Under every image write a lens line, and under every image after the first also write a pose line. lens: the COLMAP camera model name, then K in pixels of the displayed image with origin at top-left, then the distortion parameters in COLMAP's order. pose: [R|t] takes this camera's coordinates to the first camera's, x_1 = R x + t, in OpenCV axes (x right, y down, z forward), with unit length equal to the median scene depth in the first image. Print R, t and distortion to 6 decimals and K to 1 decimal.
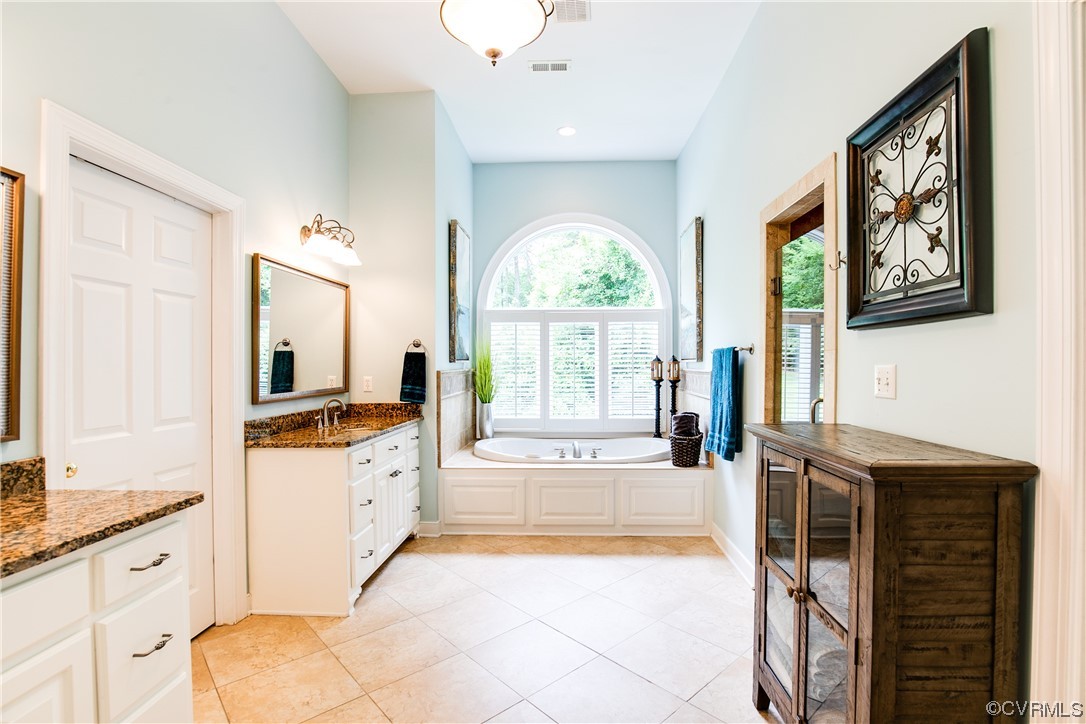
lens RADIAL K [[495.2, 0, 551.2], [0, 495.2, 368.0], [0, 0, 1]] dist [-0.019353, 0.000920]
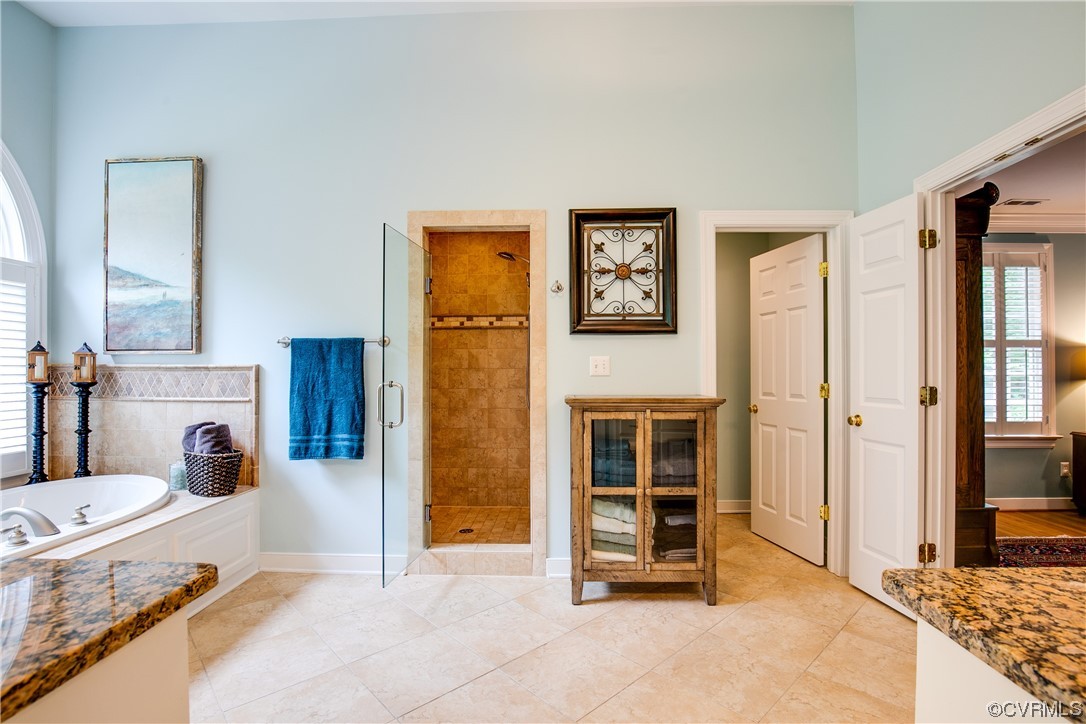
lens RADIAL K [[495.2, 0, 547.5], [0, 495.2, 372.7], [0, 0, 1]] dist [-0.019353, 0.000920]
pose [[0.009191, -0.004904, 0.999946, -1.130958], [0.007834, 0.999958, 0.004832, 0.043225], [-0.999927, 0.007790, 0.009229, 1.250101]]
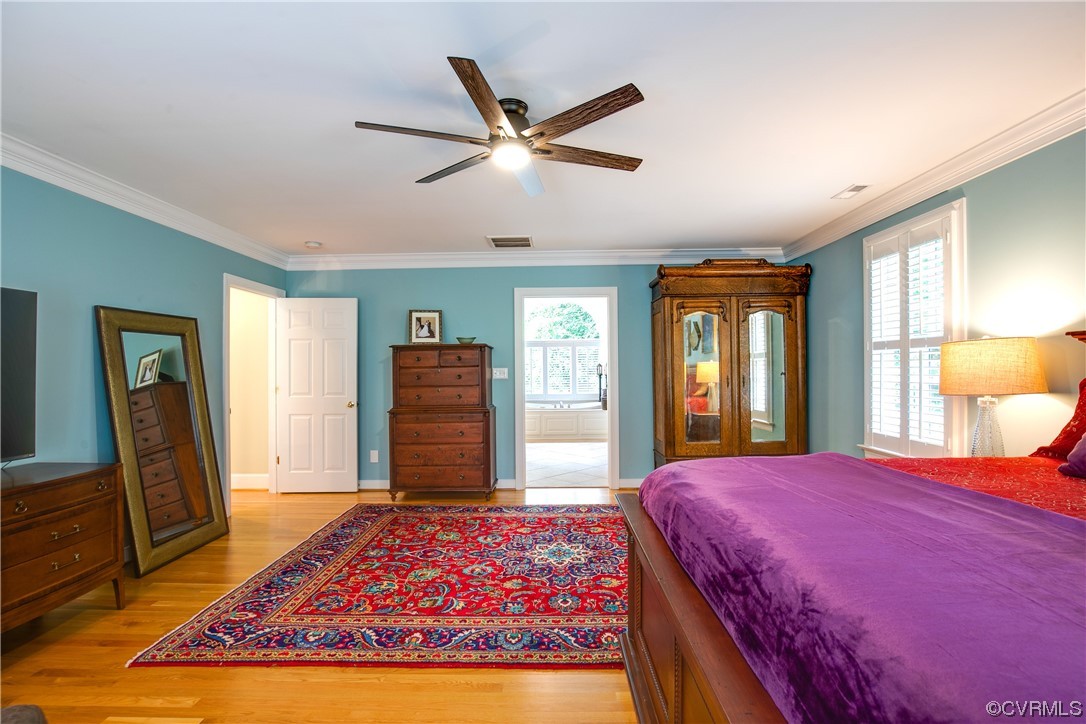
lens RADIAL K [[495.2, 0, 559.9], [0, 495.2, 368.3], [0, 0, 1]] dist [-0.019353, 0.000920]
pose [[0.998494, -0.013287, 0.053235, -0.173380], [0.013591, 0.999893, -0.005354, 0.019182], [-0.053158, 0.006069, 0.998568, -3.020942]]
